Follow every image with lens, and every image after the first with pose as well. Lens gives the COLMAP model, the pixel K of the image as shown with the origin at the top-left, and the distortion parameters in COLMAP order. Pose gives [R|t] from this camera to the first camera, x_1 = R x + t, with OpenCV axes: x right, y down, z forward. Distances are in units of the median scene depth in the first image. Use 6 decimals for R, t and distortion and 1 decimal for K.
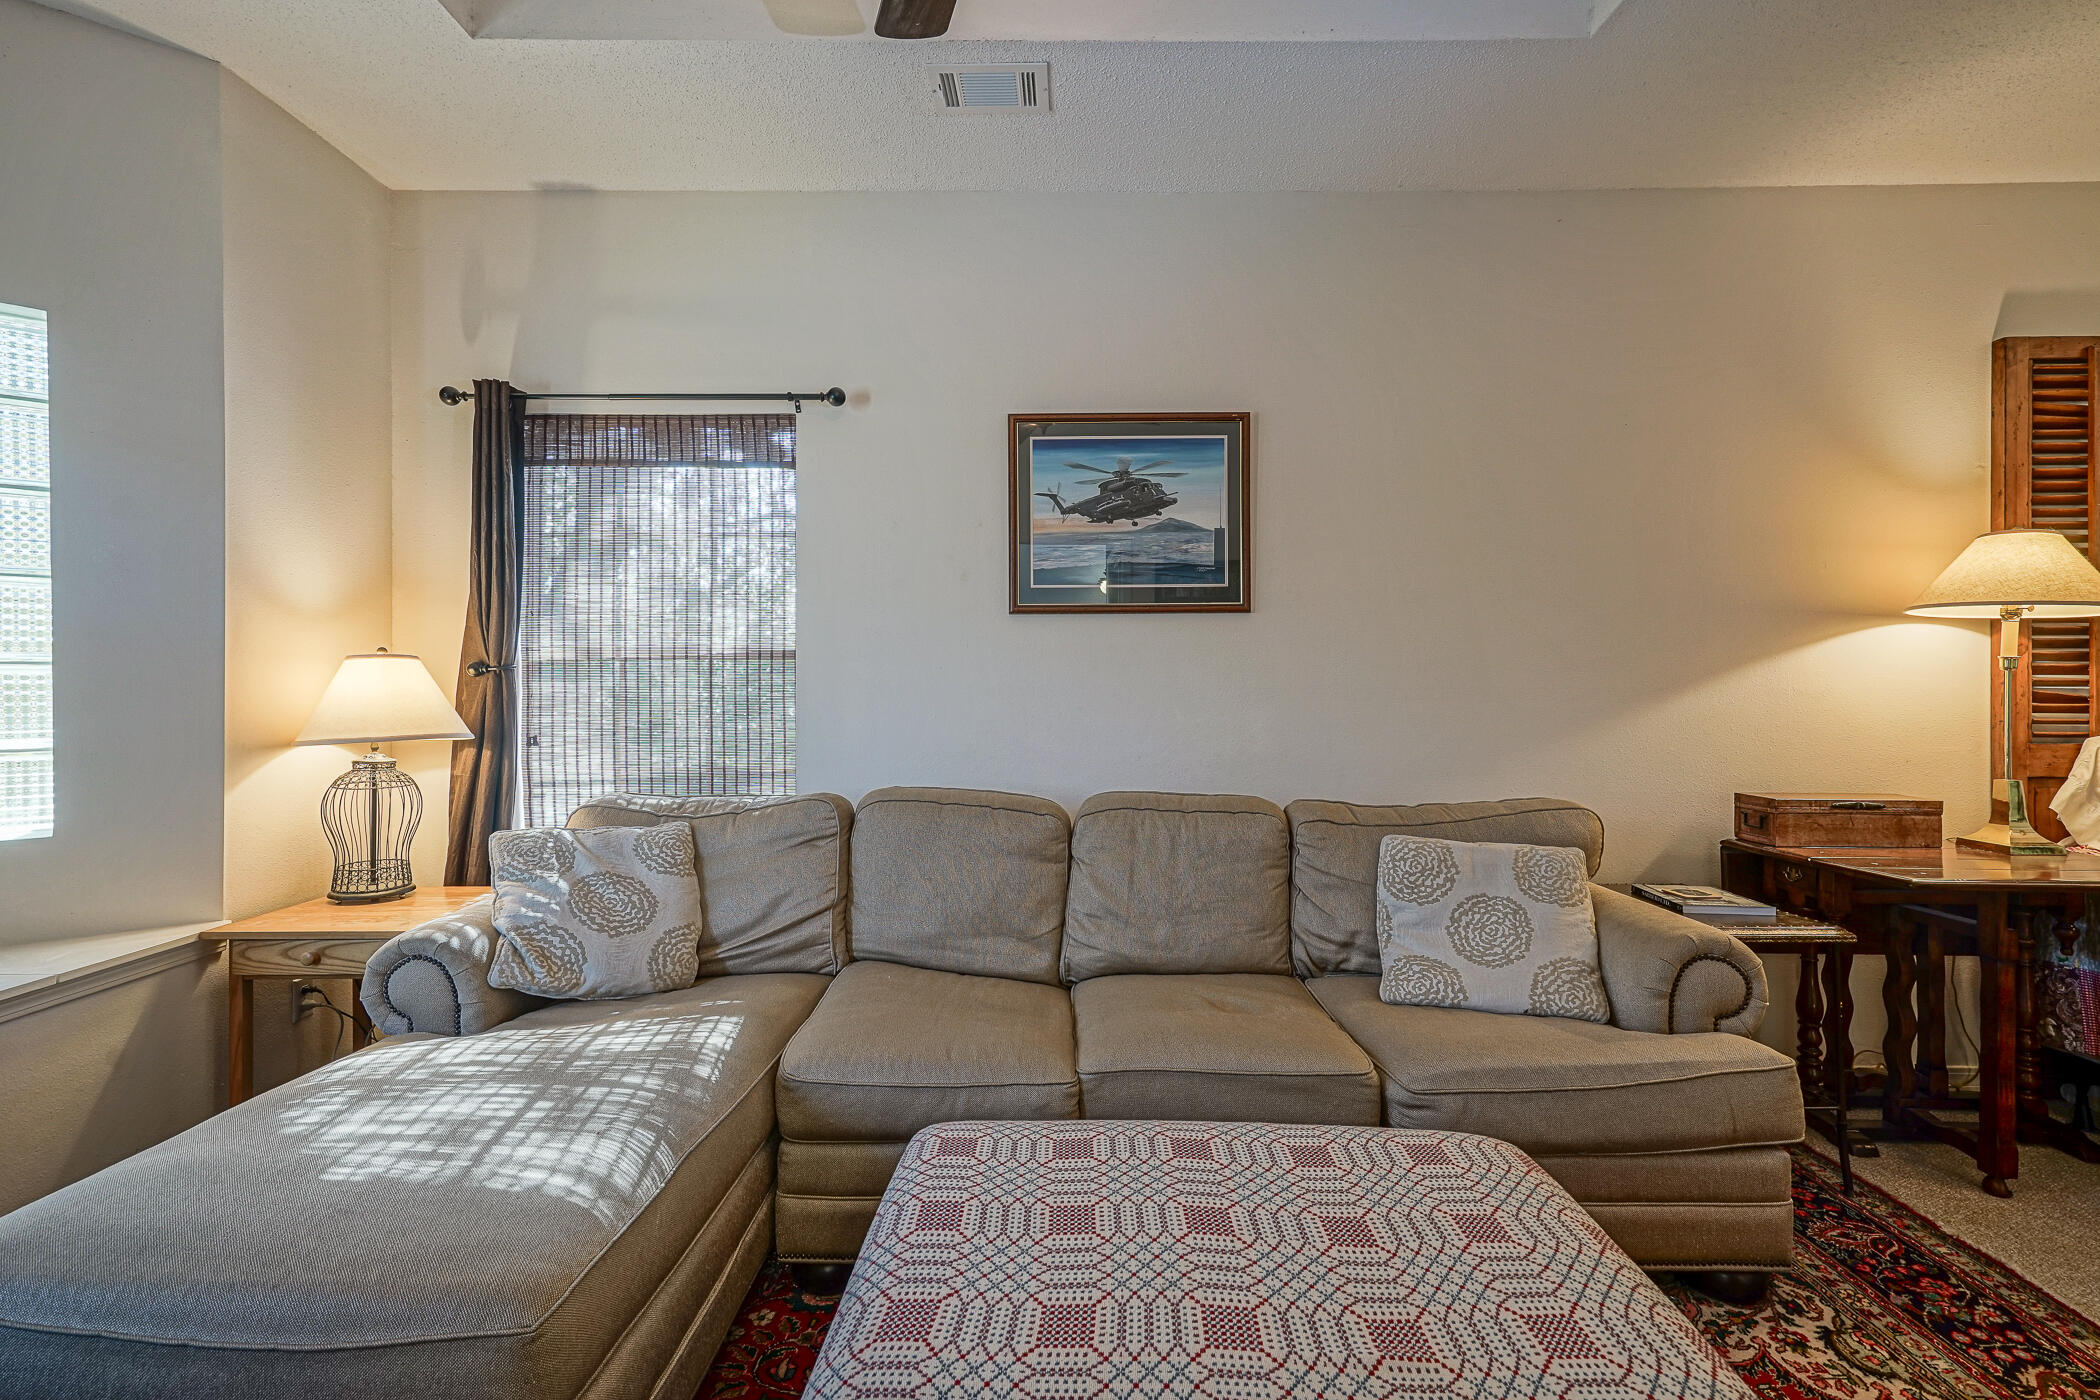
lens RADIAL K [[959.5, 0, 1043.4], [0, 959.5, 687.1], [0, 0, 1]] dist [0.001860, 0.000745]
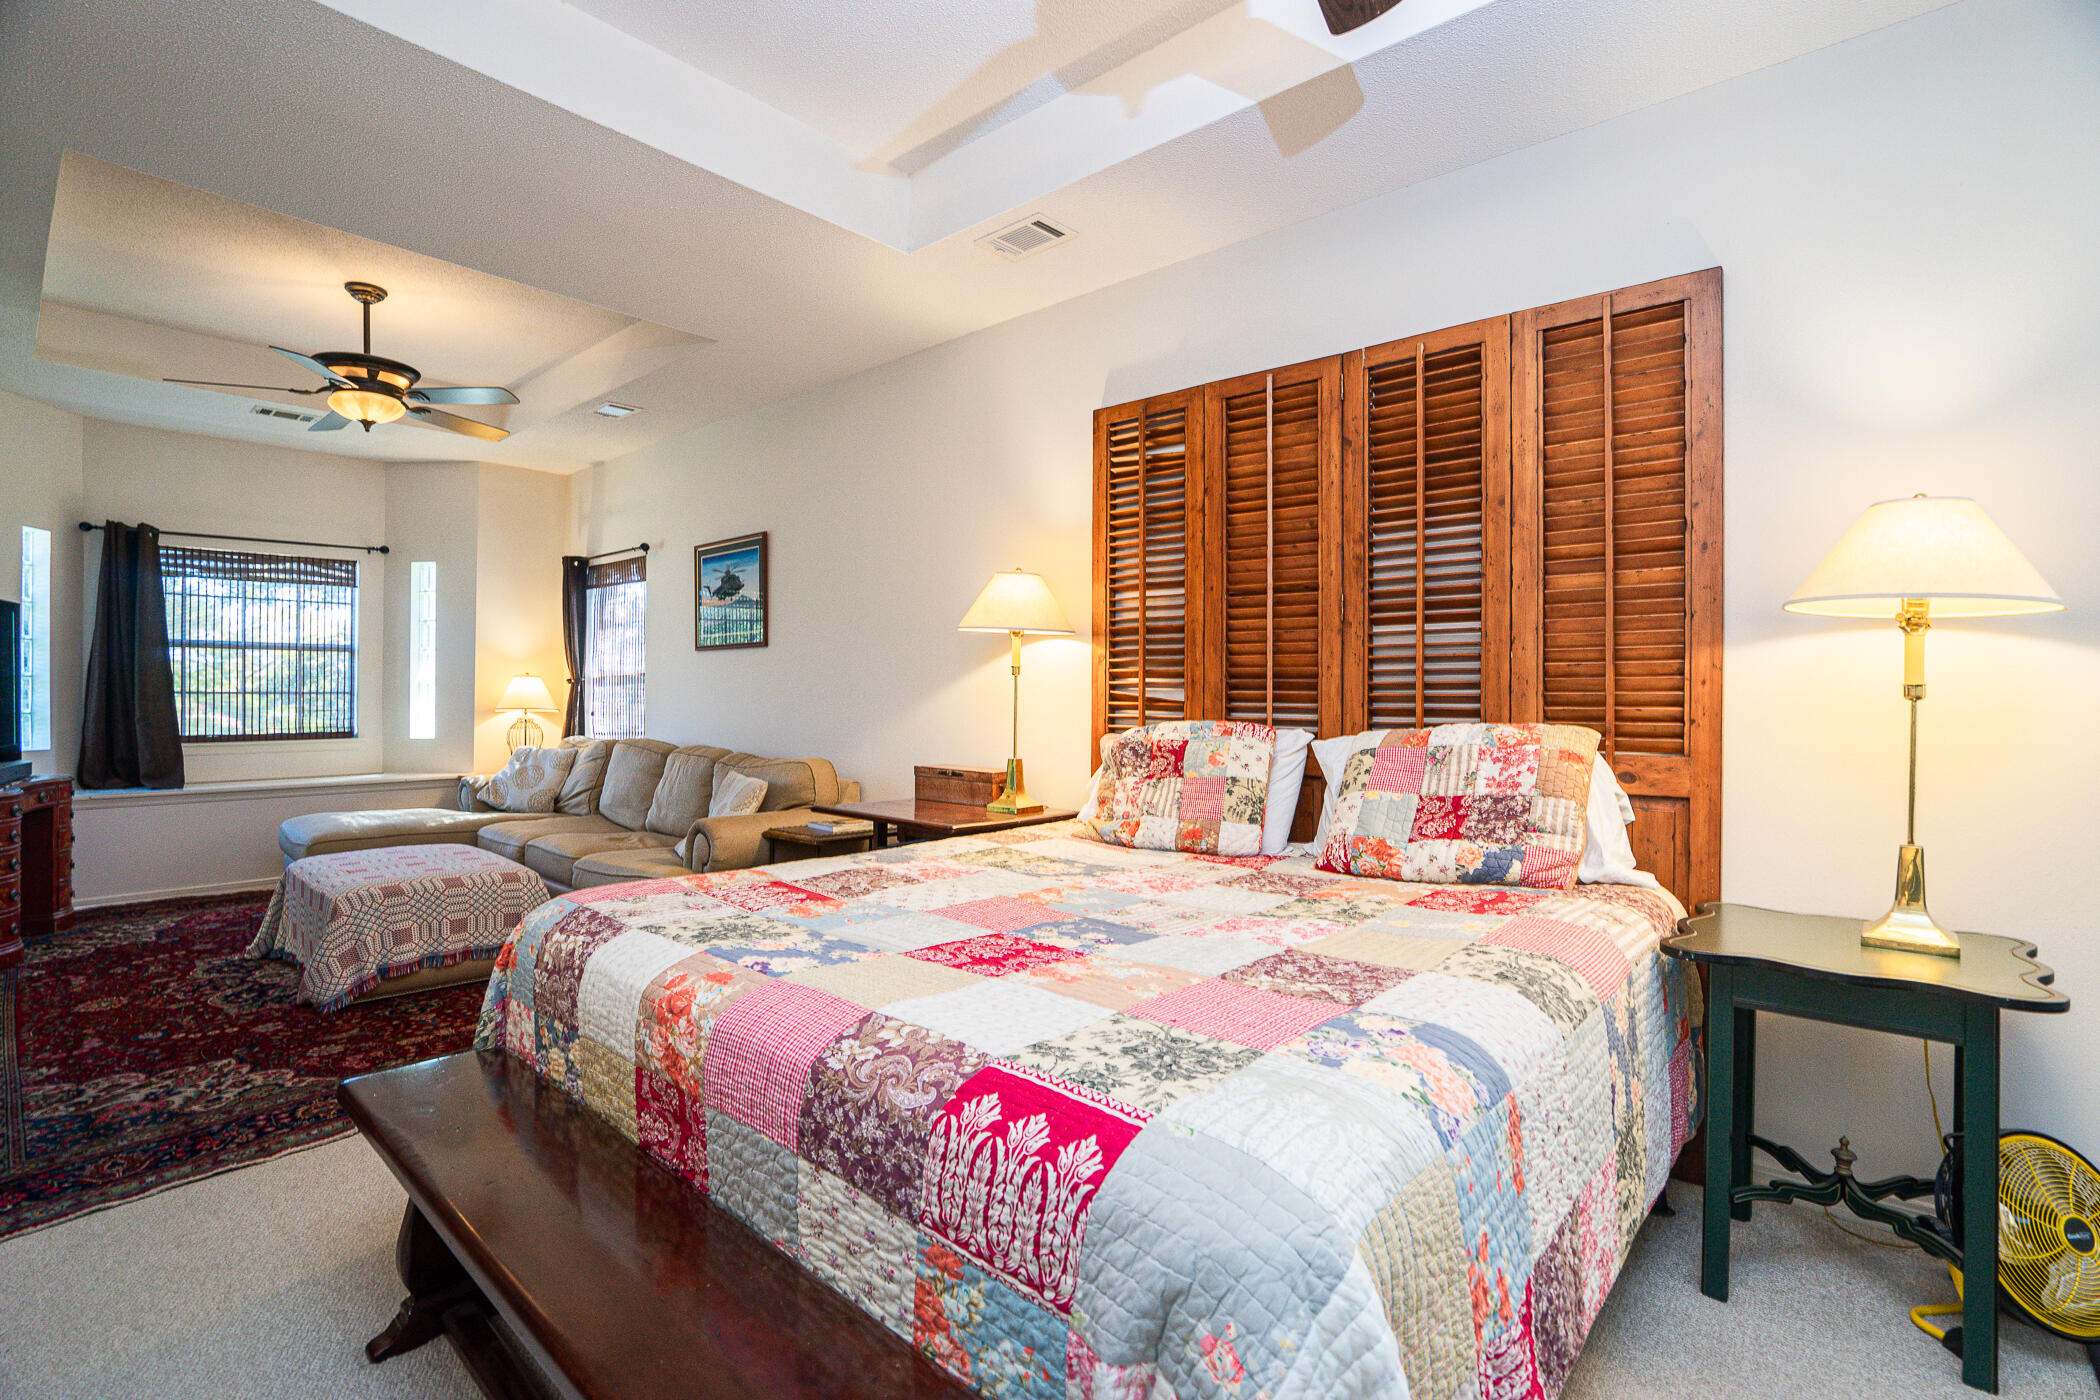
lens RADIAL K [[990.2, 0, 1053.2], [0, 990.2, 691.8], [0, 0, 1]] dist [-0.048838, 0.021092]
pose [[0.752780, 0.001838, -0.658269, 1.934517], [-0.004489, 0.999987, -0.002341, 0.007018], [0.658256, 0.004717, 0.752779, -0.001546]]
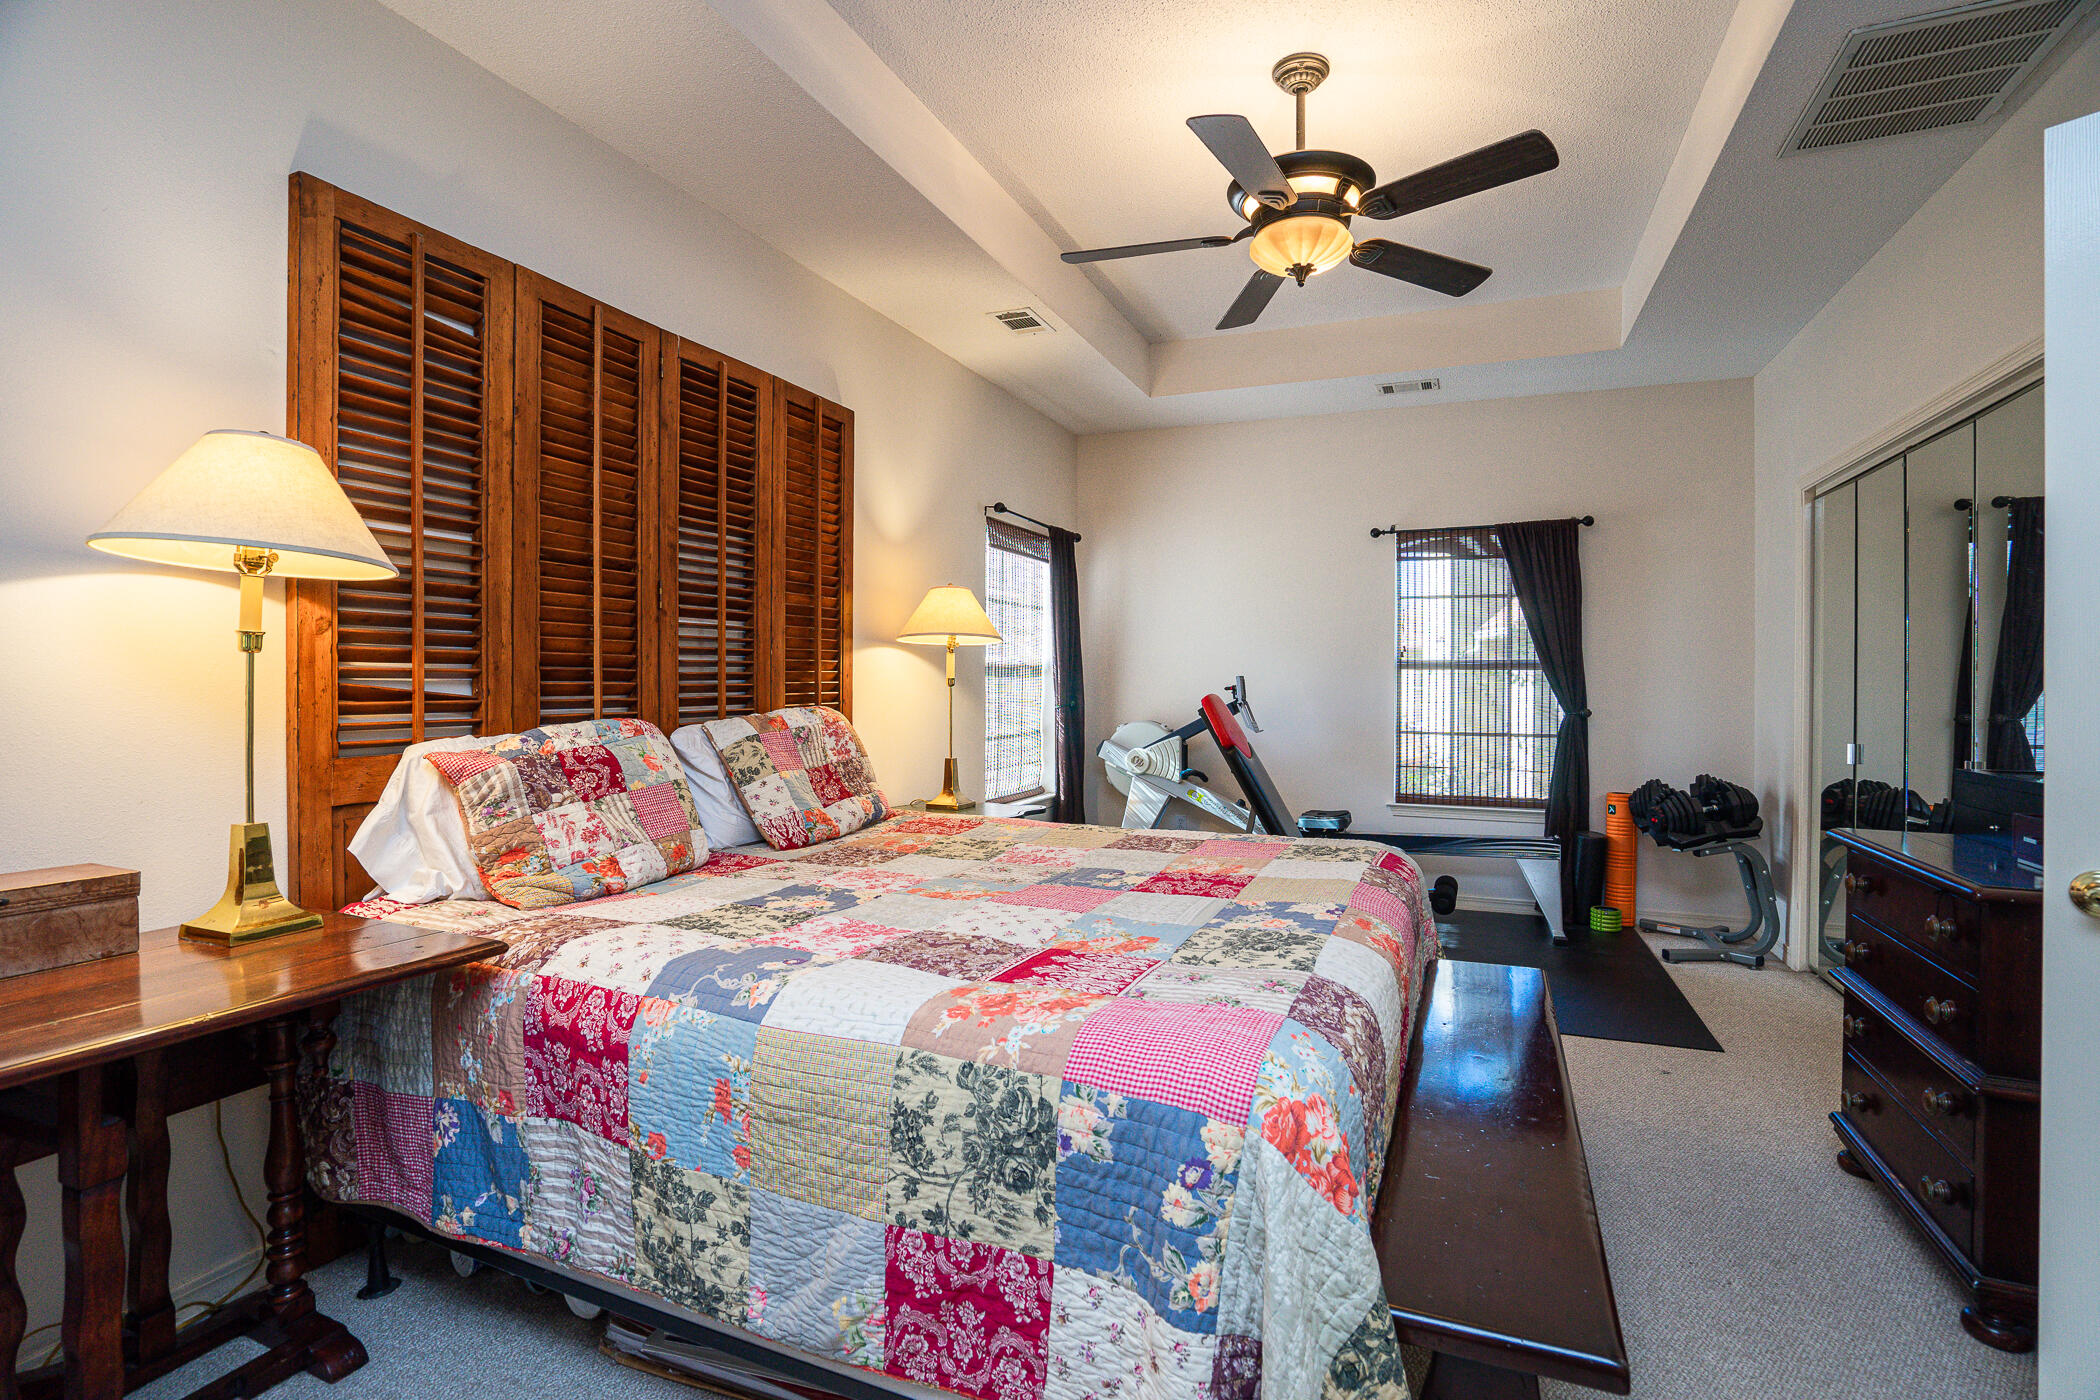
lens RADIAL K [[985.0, 0, 1035.3], [0, 985.0, 683.4], [0, 0, 1]] dist [-0.106218, 0.084577]
pose [[0.395698, -0.002901, 0.918376, 0.625110], [0.000827, 0.999996, 0.002803, 0.001632], [-0.918380, -0.000350, 0.395698, 0.266130]]
